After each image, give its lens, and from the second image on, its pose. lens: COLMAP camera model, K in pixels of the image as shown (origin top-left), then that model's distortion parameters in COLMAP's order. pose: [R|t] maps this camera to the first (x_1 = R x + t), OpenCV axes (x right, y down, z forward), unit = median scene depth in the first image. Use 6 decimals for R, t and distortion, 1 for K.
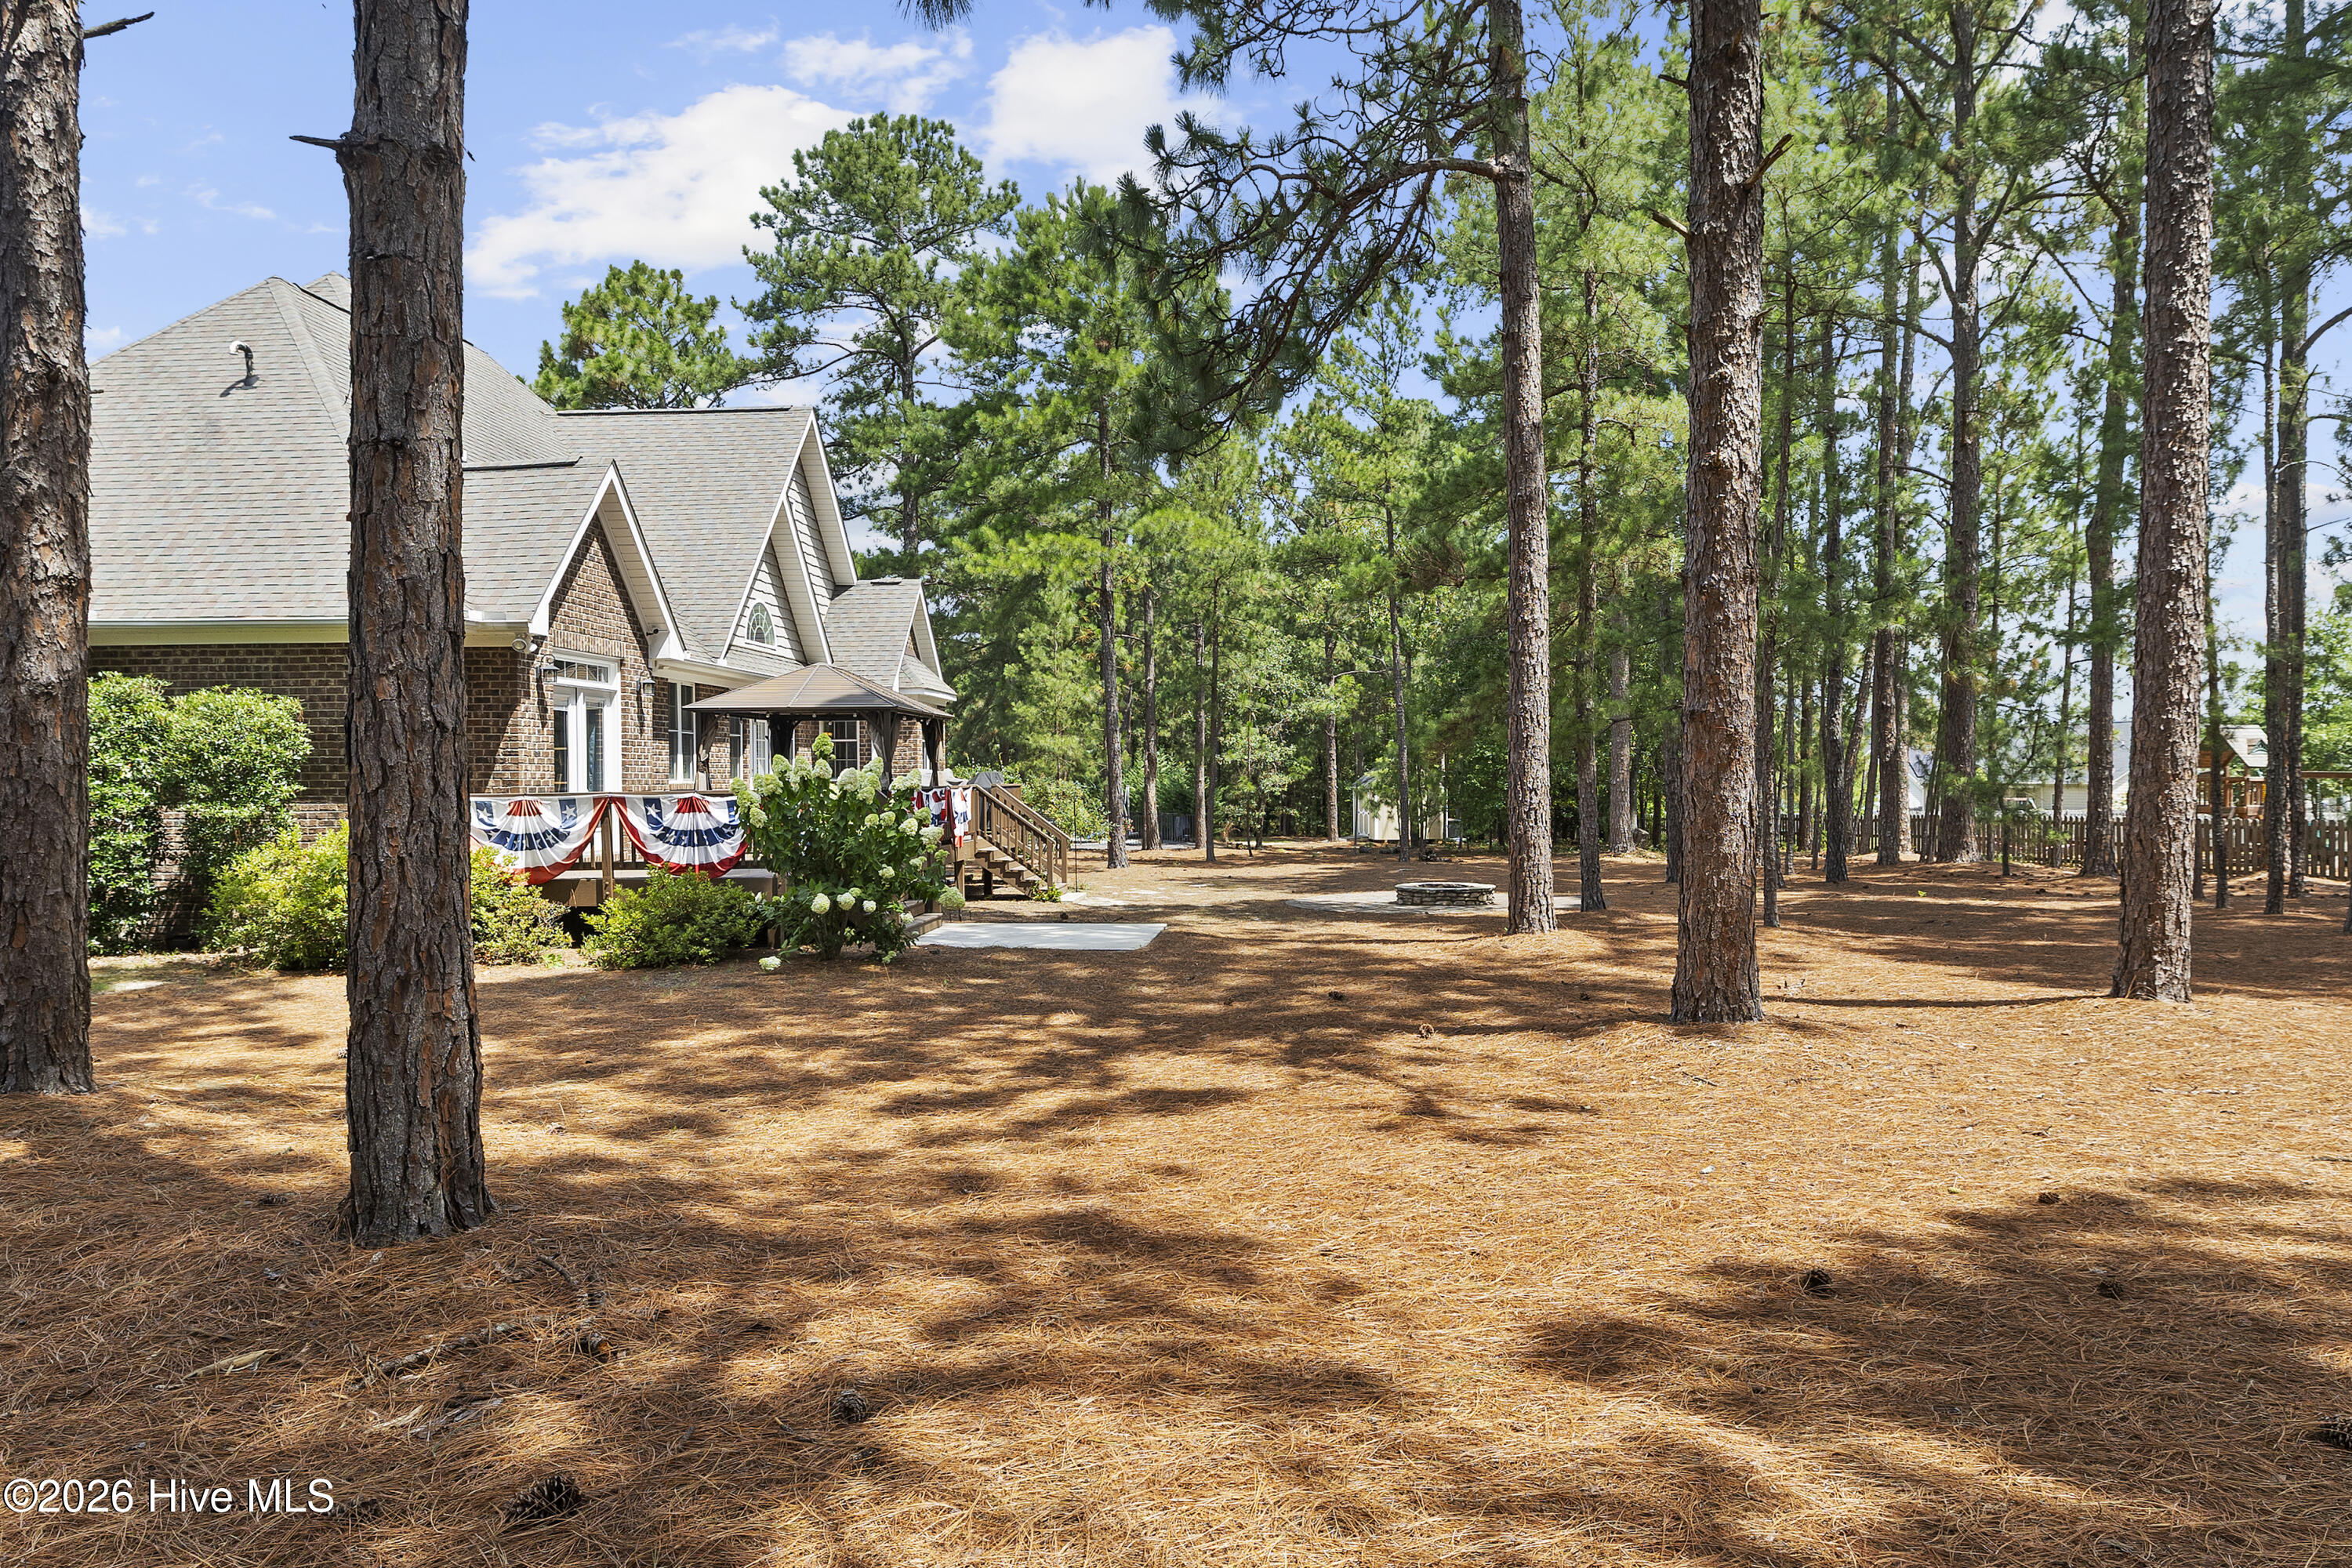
lens RADIAL K [[1580.0, 0, 1157.8], [0, 1580.0, 759.7], [0, 0, 1]] dist [0.060269, -0.082856]
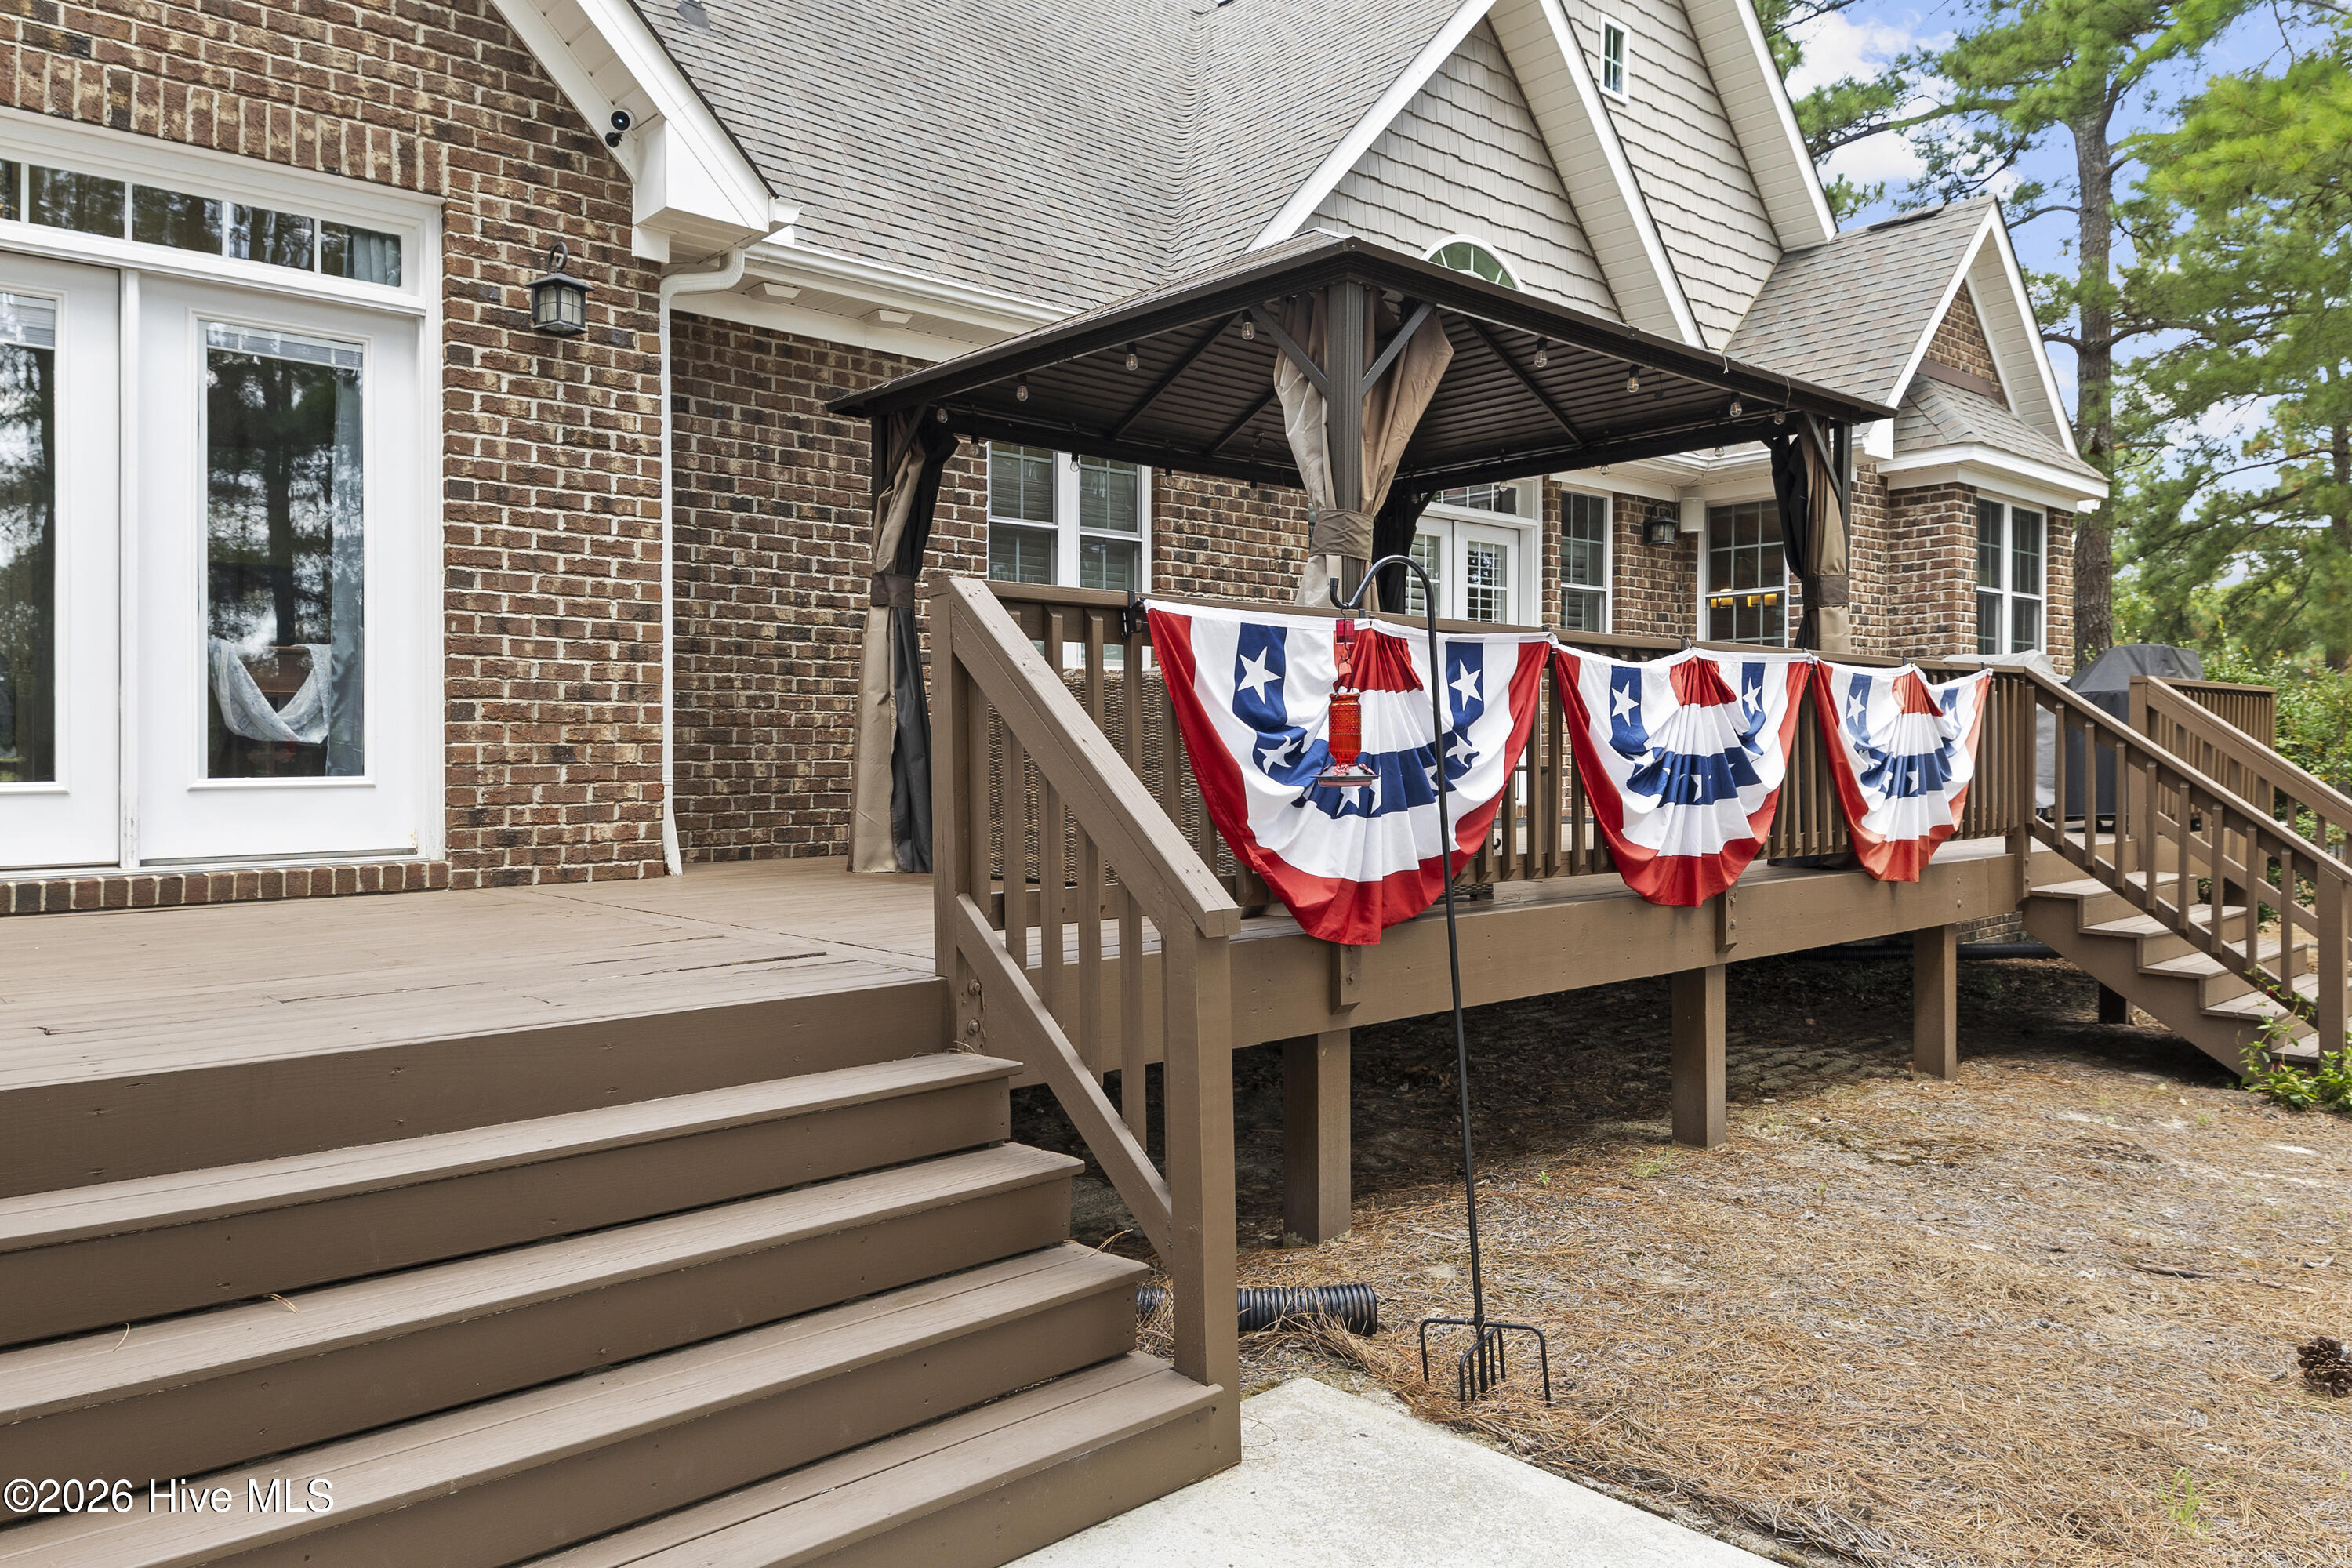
lens RADIAL K [[1580.0, 0, 1157.8], [0, 1580.0, 759.7], [0, 0, 1]] dist [0.060269, -0.082856]
pose [[0.722090, 0.008399, -0.691749, -0.027418], [0.004124, 0.999856, 0.016445, 0.028751], [0.691787, -0.014728, 0.721951, 0.700364]]
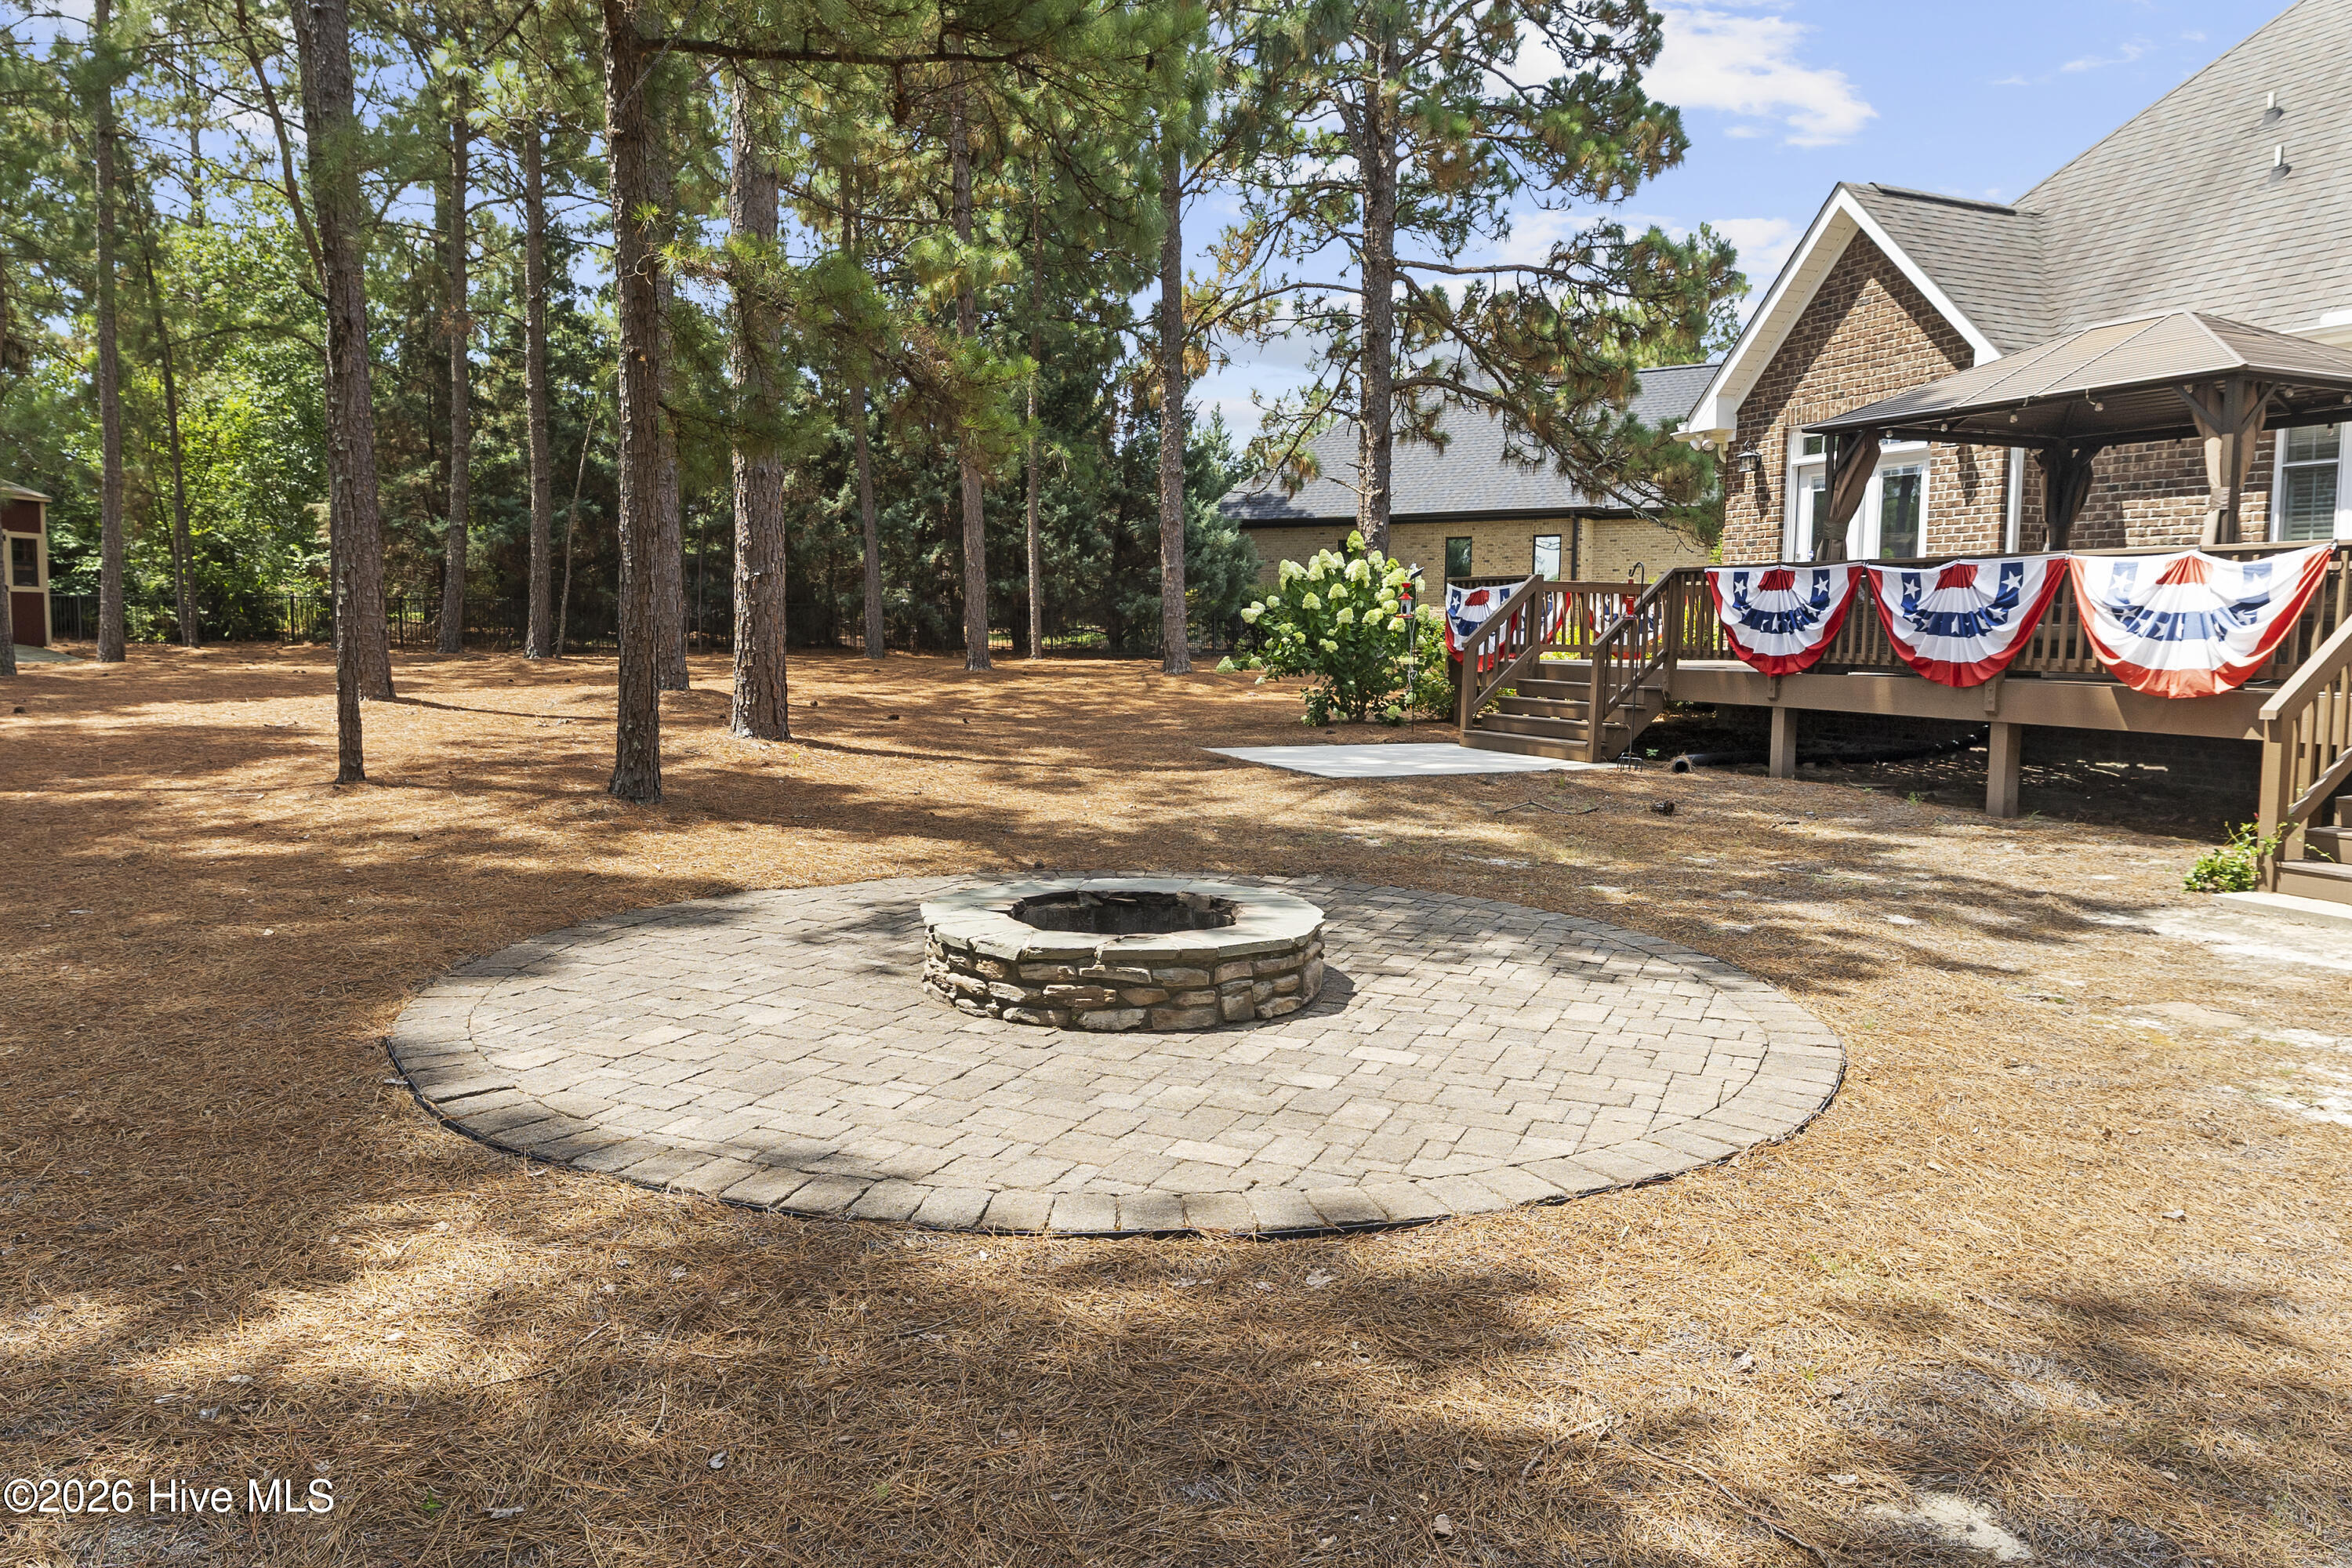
lens RADIAL K [[1580.0, 0, 1157.8], [0, 1580.0, 759.7], [0, 0, 1]] dist [0.060269, -0.082856]
pose [[-0.883980, 0.040760, -0.465744, 0.296340], [0.005106, 0.996975, 0.077559, 0.037840], [0.467496, 0.066183, -0.881514, 1.217940]]
